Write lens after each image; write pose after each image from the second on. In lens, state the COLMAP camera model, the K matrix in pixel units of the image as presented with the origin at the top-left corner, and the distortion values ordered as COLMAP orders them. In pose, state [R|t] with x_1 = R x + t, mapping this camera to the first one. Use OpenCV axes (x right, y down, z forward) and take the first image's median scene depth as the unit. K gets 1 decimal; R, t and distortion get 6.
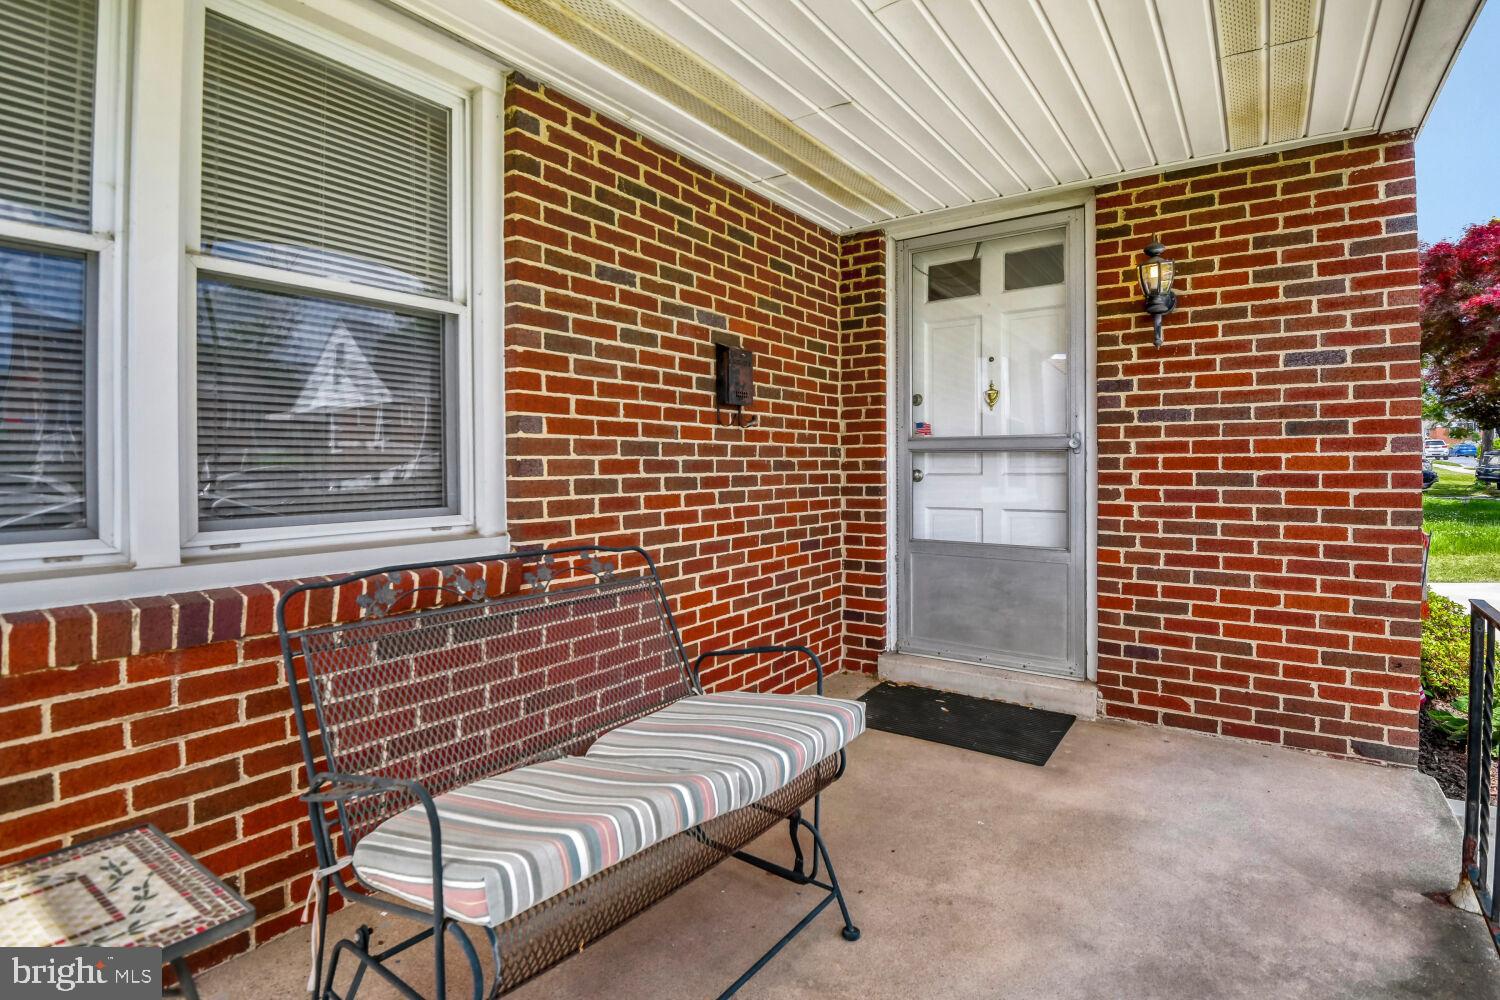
lens RADIAL K [[731.7, 0, 750.5], [0, 731.7, 471.0], [0, 0, 1]] dist [-0.001039, -0.000193]
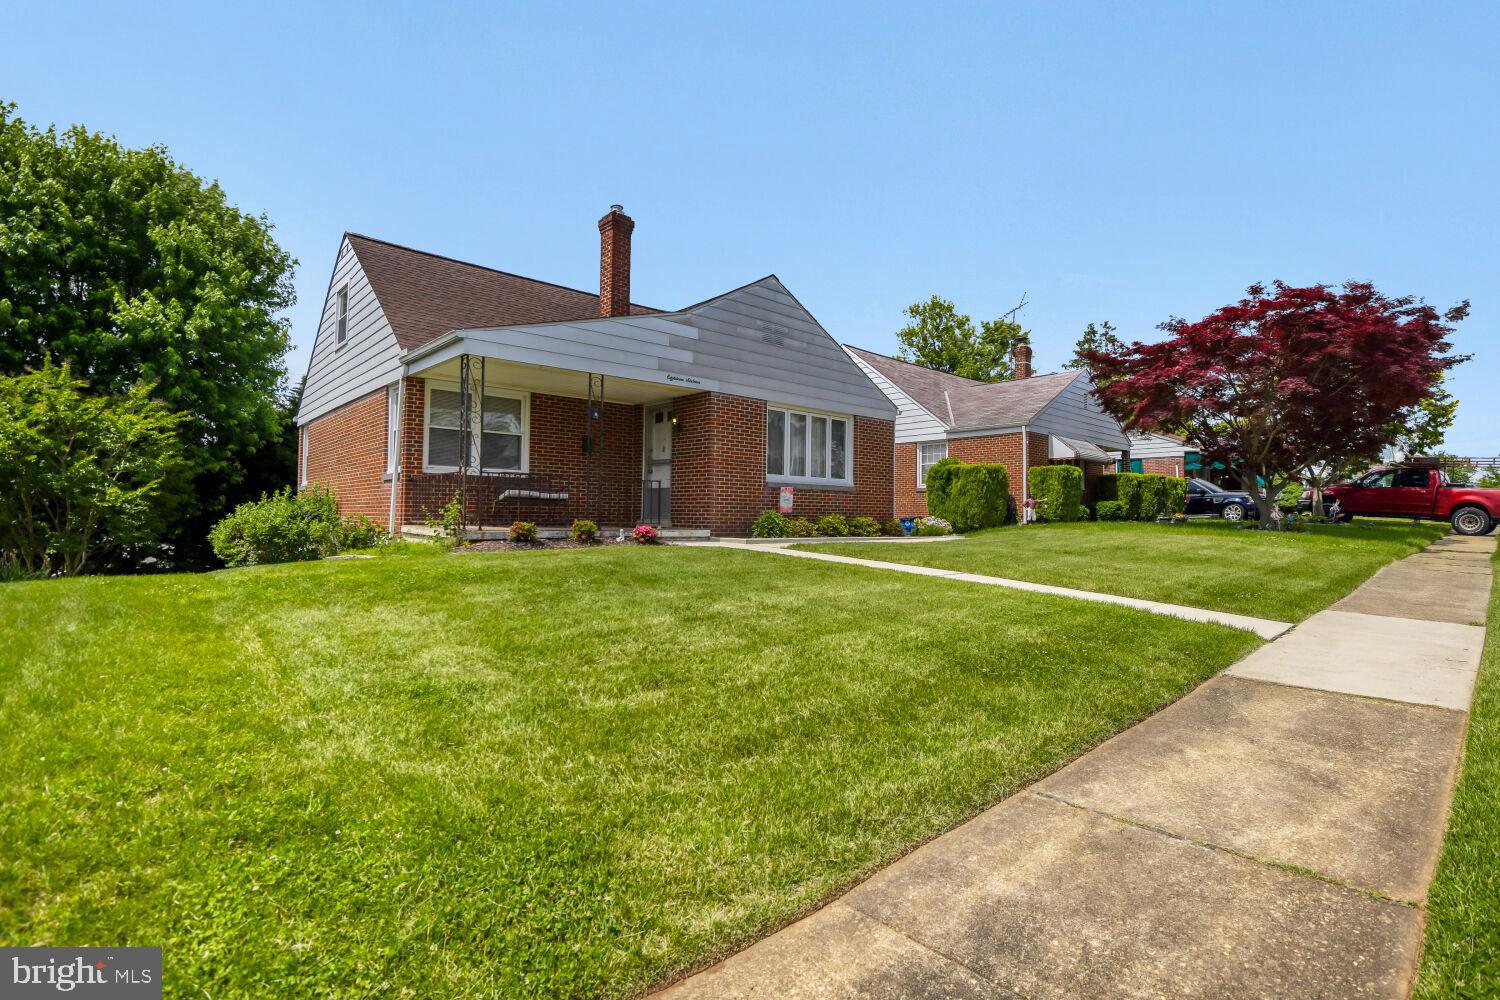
lens RADIAL K [[713.0, 0, 750.0], [0, 713.0, 500.0], [0, 0, 1]] dist [-0.001143, -0.000189]
pose [[0.978991, 0.015006, -0.203351, 2.038272], [-0.020569, 0.999469, -0.025273, 0.325244], [0.202864, 0.028925, 0.978780, -3.361098]]
